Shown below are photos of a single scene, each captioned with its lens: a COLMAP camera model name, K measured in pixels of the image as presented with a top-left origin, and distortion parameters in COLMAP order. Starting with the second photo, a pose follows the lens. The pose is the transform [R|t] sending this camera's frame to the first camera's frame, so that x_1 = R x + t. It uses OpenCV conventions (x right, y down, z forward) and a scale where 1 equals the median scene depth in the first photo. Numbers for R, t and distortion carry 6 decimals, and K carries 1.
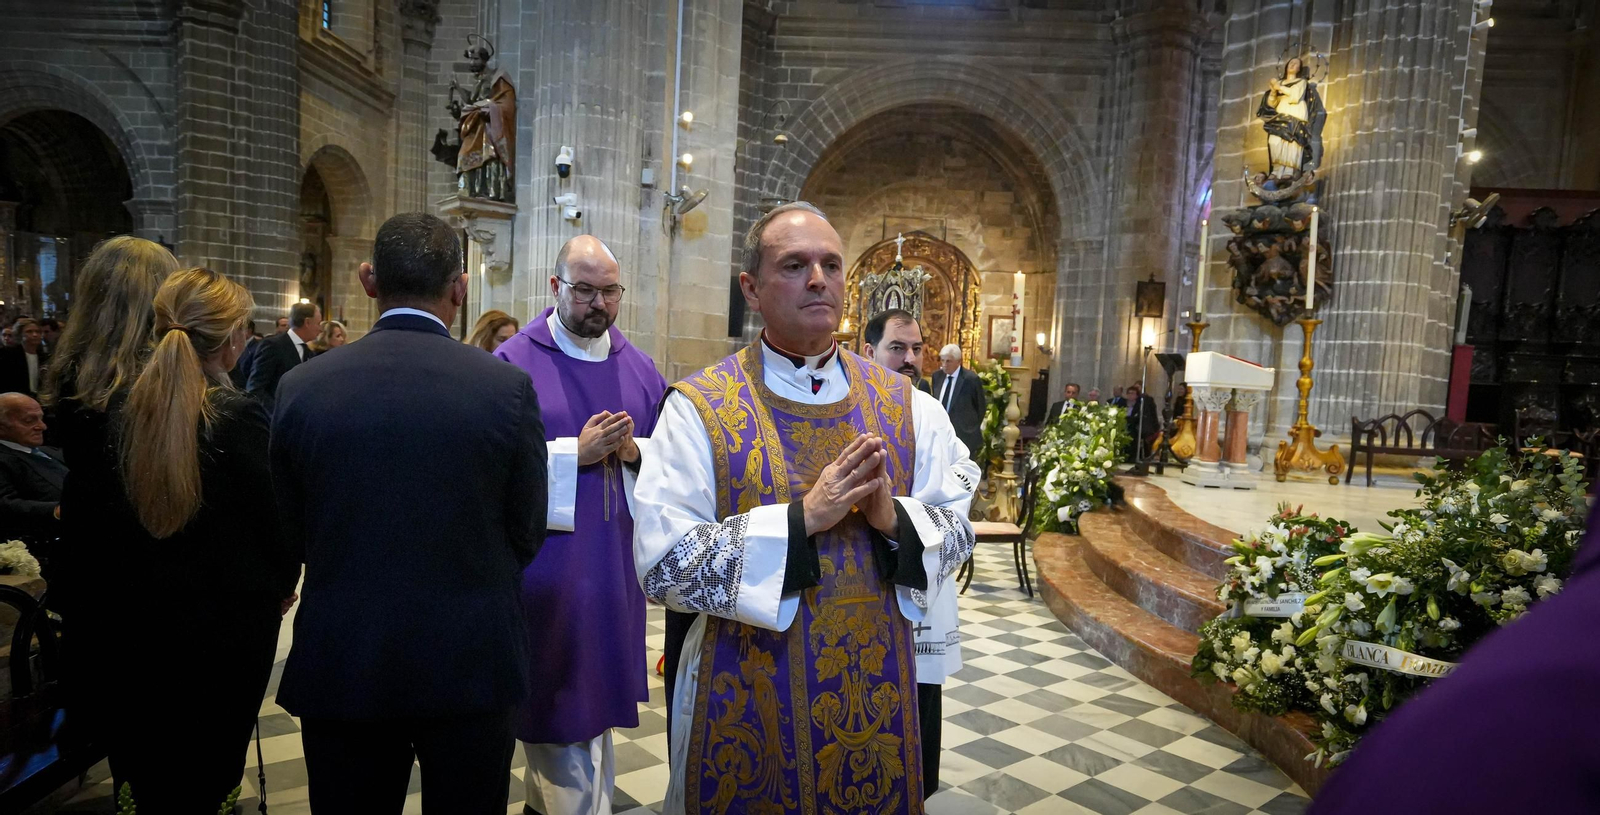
lens RADIAL K [[940.9, 0, 798.3], [0, 940.9, 454.4], [0, 0, 1]] dist [-0.029720, 0.030263]
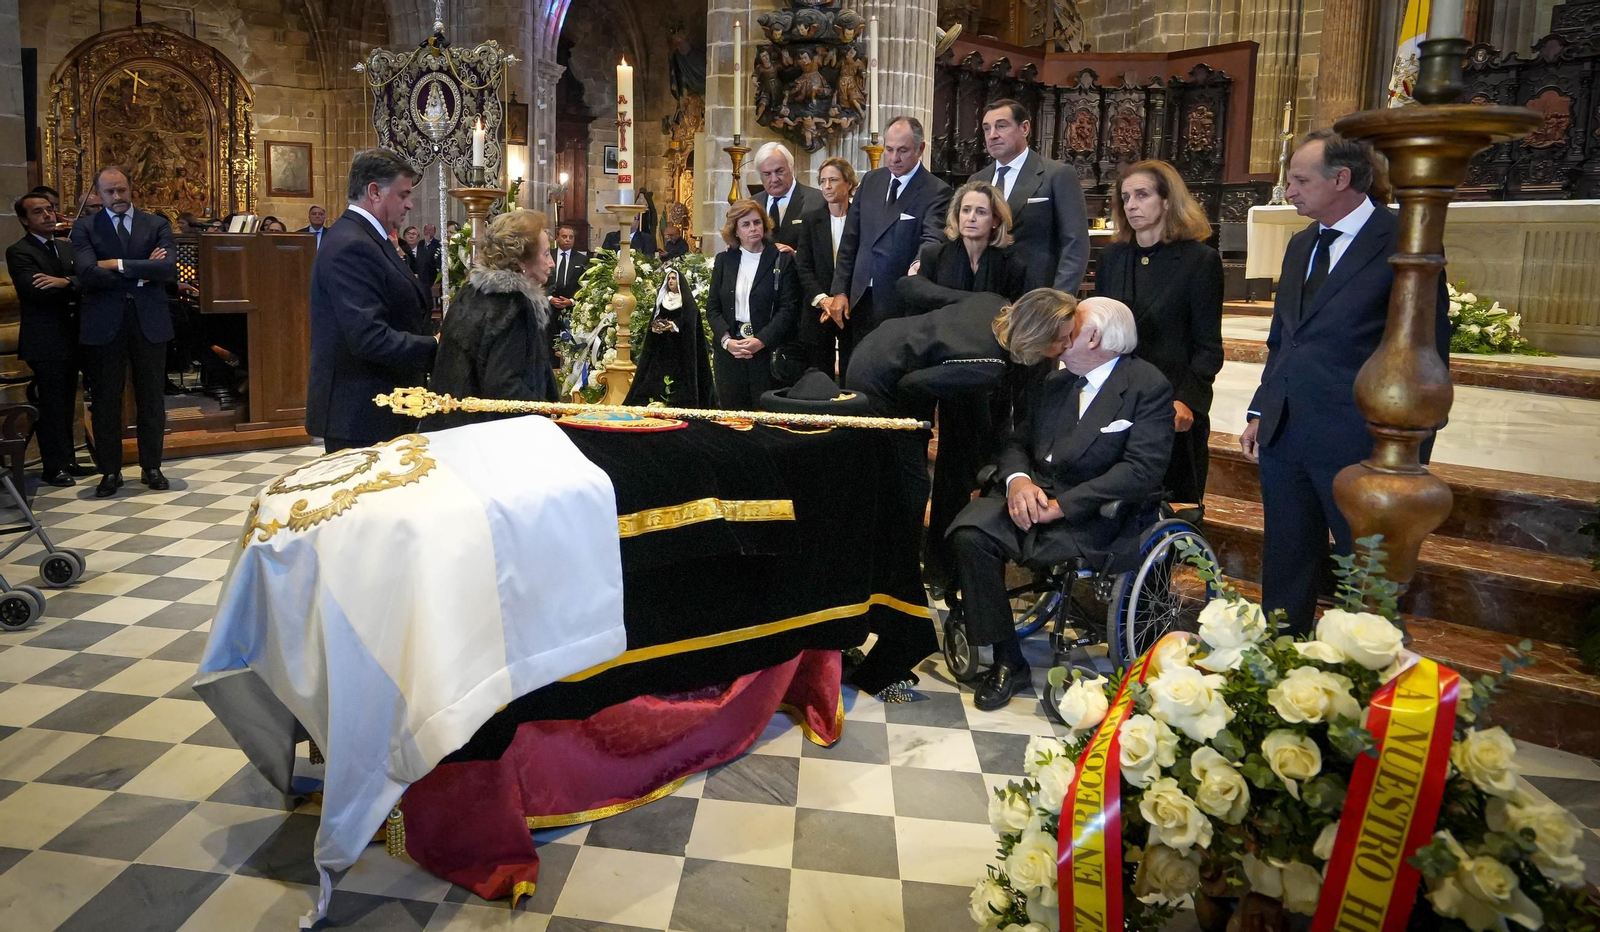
lens RADIAL K [[977.7, 0, 682.4], [0, 977.7, 347.7], [0, 0, 1]] dist [-0.043825, 0.028042]
pose [[0.760232, -0.108463, 0.640533, -0.092463], [0.073577, 0.993996, 0.080989, -0.021083], [-0.645472, -0.014442, 0.763648, 0.202723]]
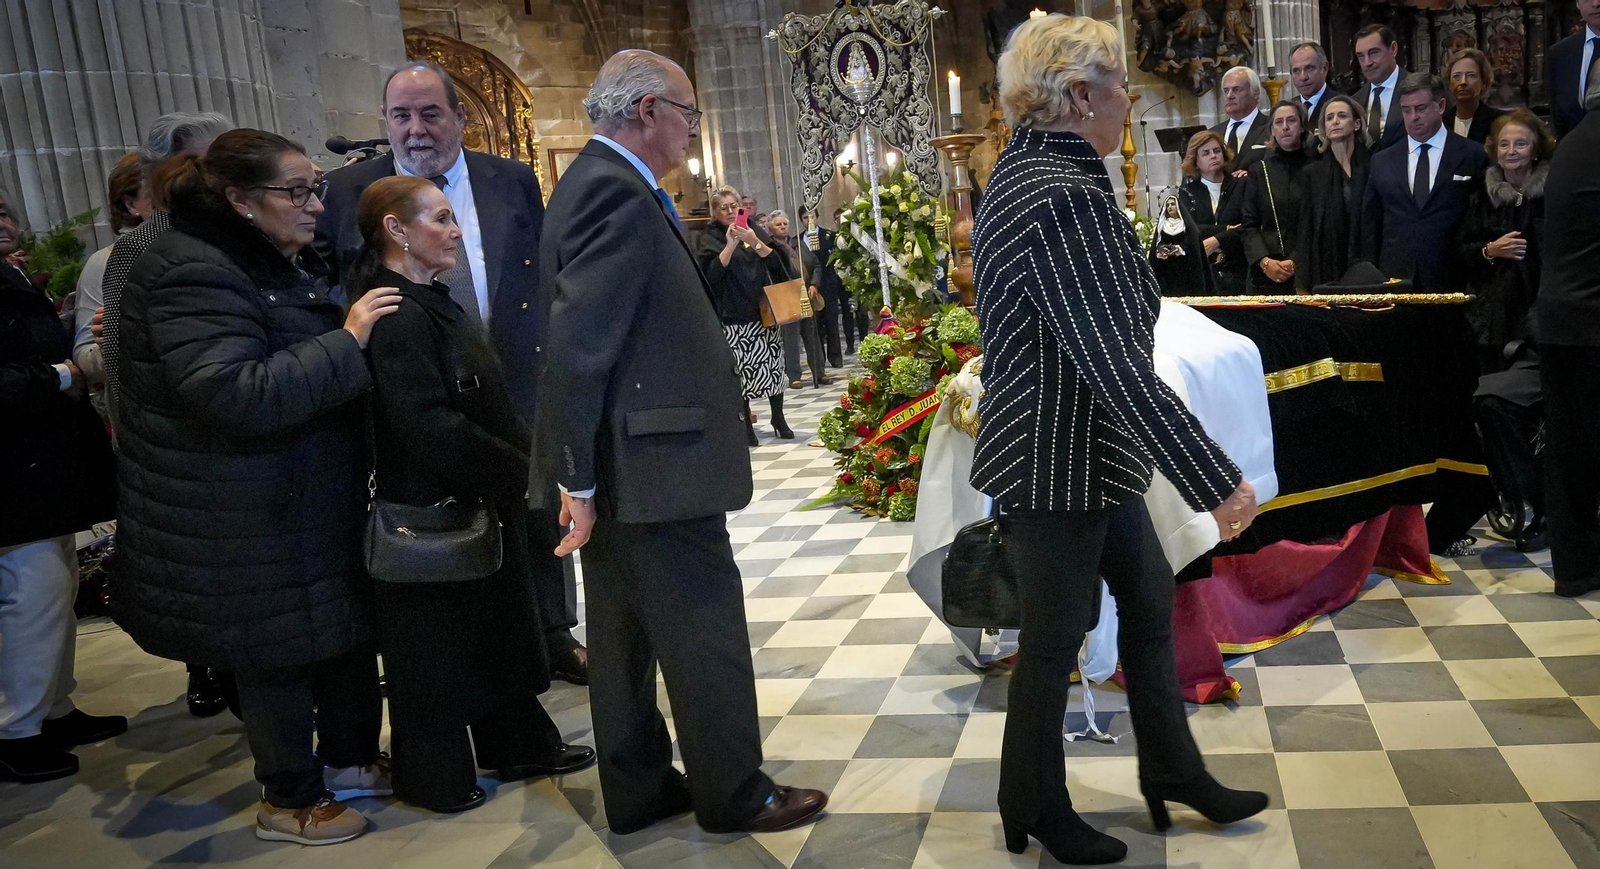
lens RADIAL K [[1106.5, 0, 1025.9], [0, 1106.5, 394.5], [0, 0, 1]] dist [-0.067134, 0.029928]
pose [[0.726080, -0.204280, 0.656565, -0.147806], [0.164031, 0.978741, 0.123123, -0.013304], [-0.667759, 0.018300, 0.744153, 0.206743]]
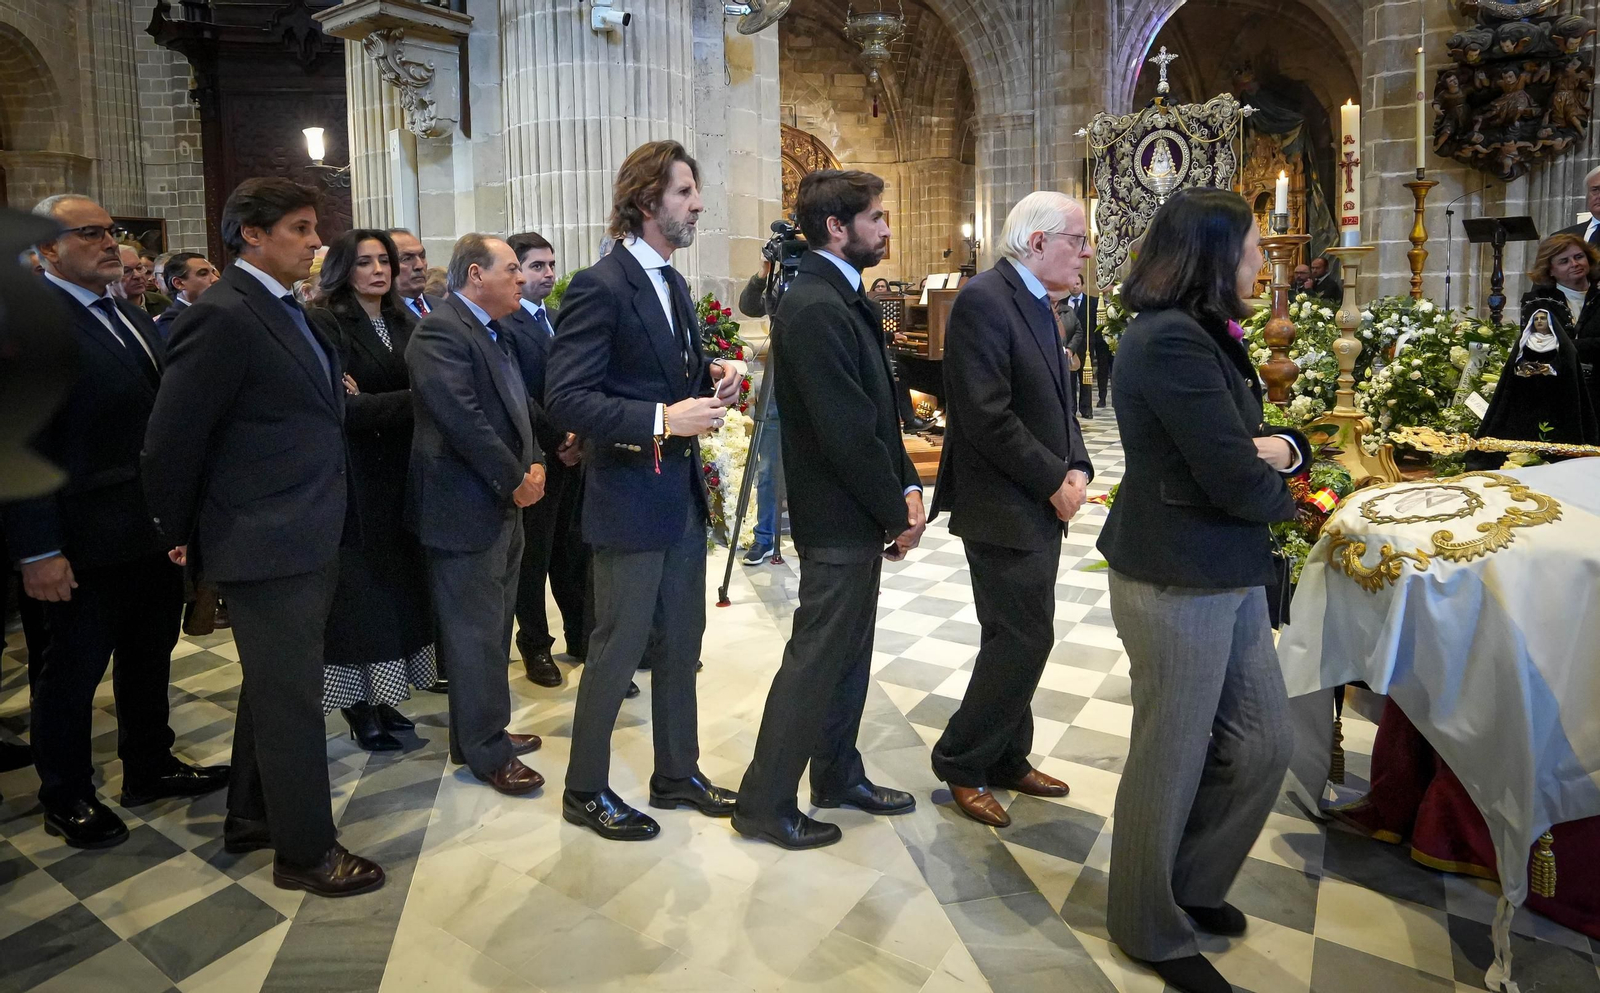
lens RADIAL K [[920.6, 0, 754.2], [0, 920.6, 367.4], [0, 0, 1]] dist [-0.060940, 0.025745]
pose [[0.964479, -0.090469, 0.248185, -0.155519], [0.090014, 0.995853, 0.013203, -0.025842], [-0.248350, 0.009606, 0.968623, 0.230137]]
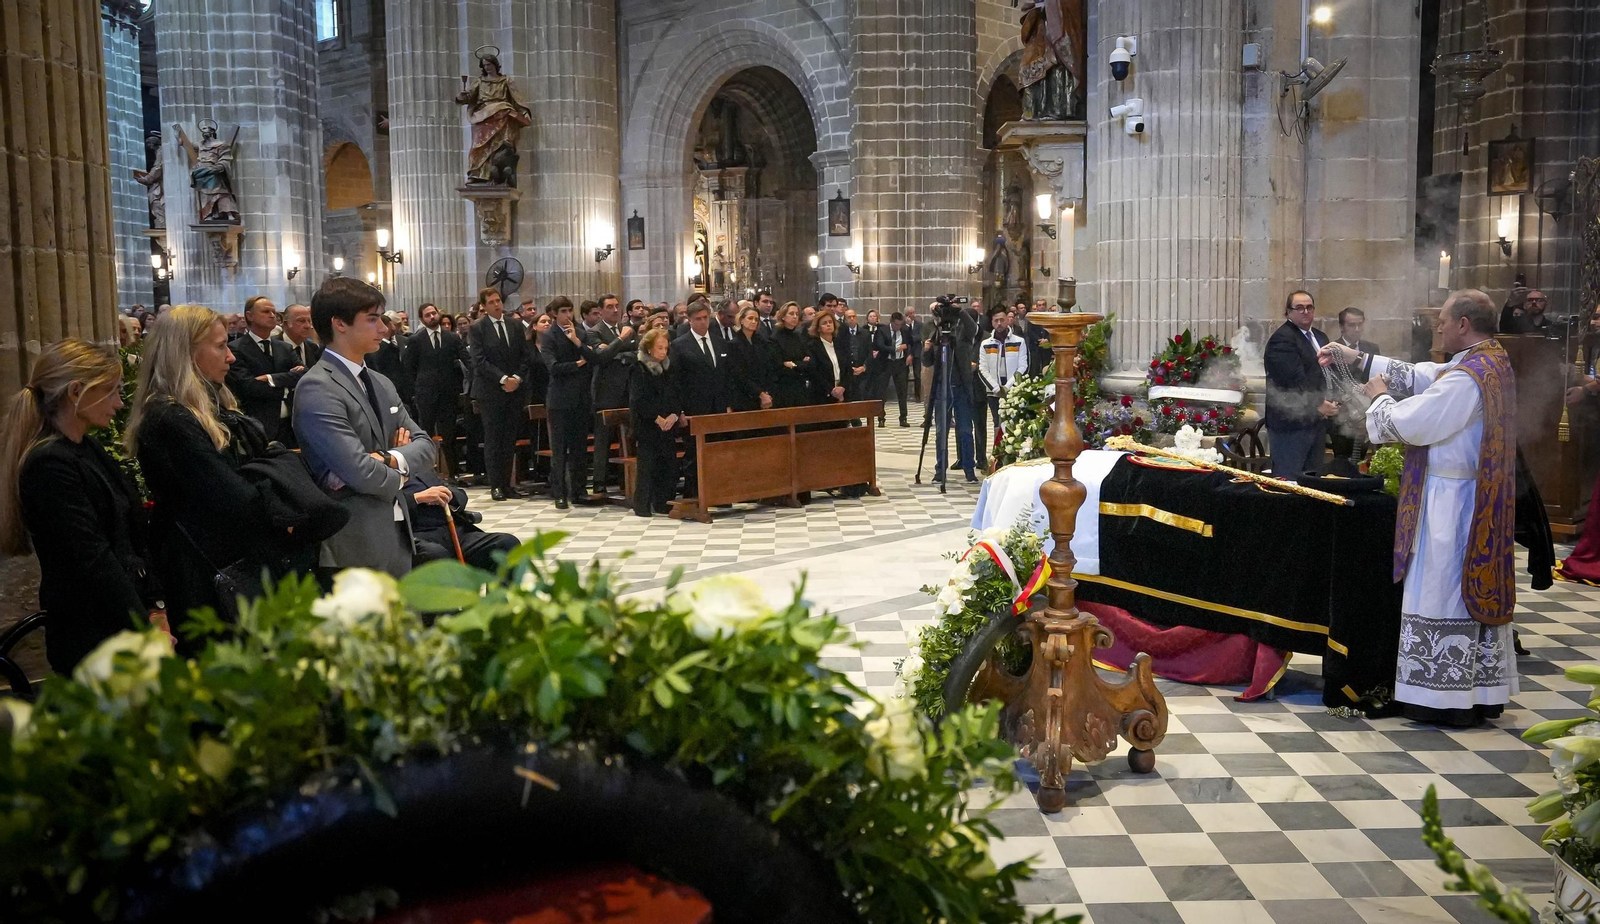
lens RADIAL K [[1359.9, 0, 852.7], [0, 1359.9, 425.4], [0, 0, 1]] dist [-0.001003, 0.039670]
pose [[0.781729, -0.001425, -0.623616, 0.125478], [-0.002256, 0.999984, -0.005113, -0.008177], [0.623614, 0.005404, 0.781714, 0.015062]]
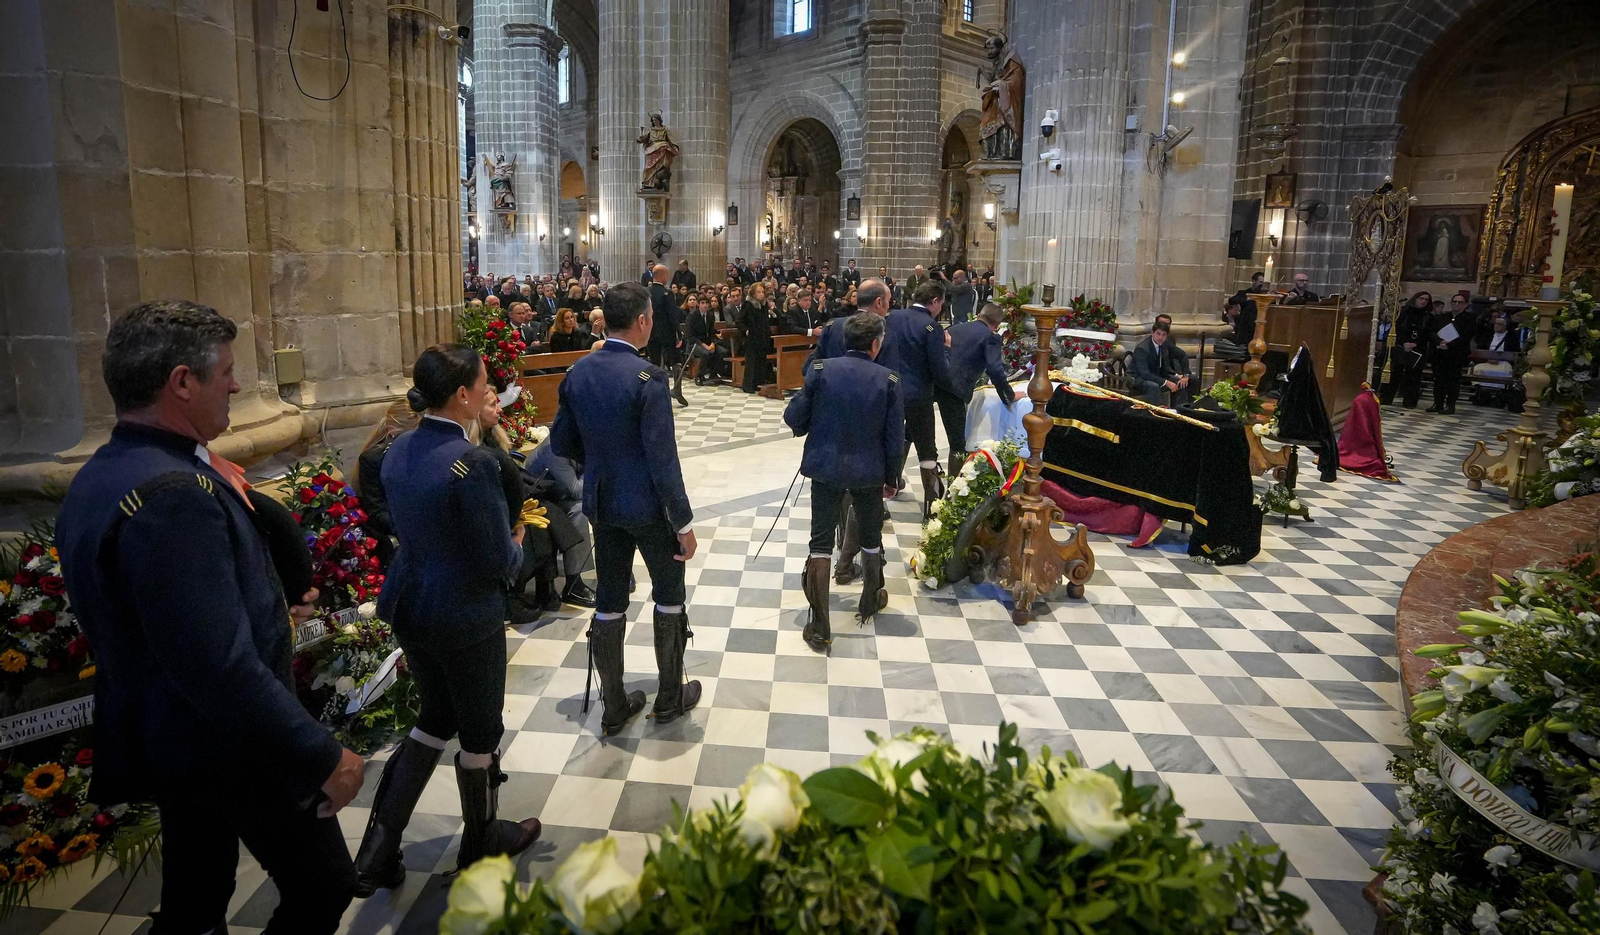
lens RADIAL K [[783.3, 0, 749.8], [0, 783.3, 367.6], [0, 0, 1]] dist [-0.056041, 0.019917]
pose [[0.698540, 0.063436, -0.712754, 0.100765], [-0.035550, 0.997909, 0.053973, -0.021188], [0.714688, -0.012364, 0.699334, 0.020402]]
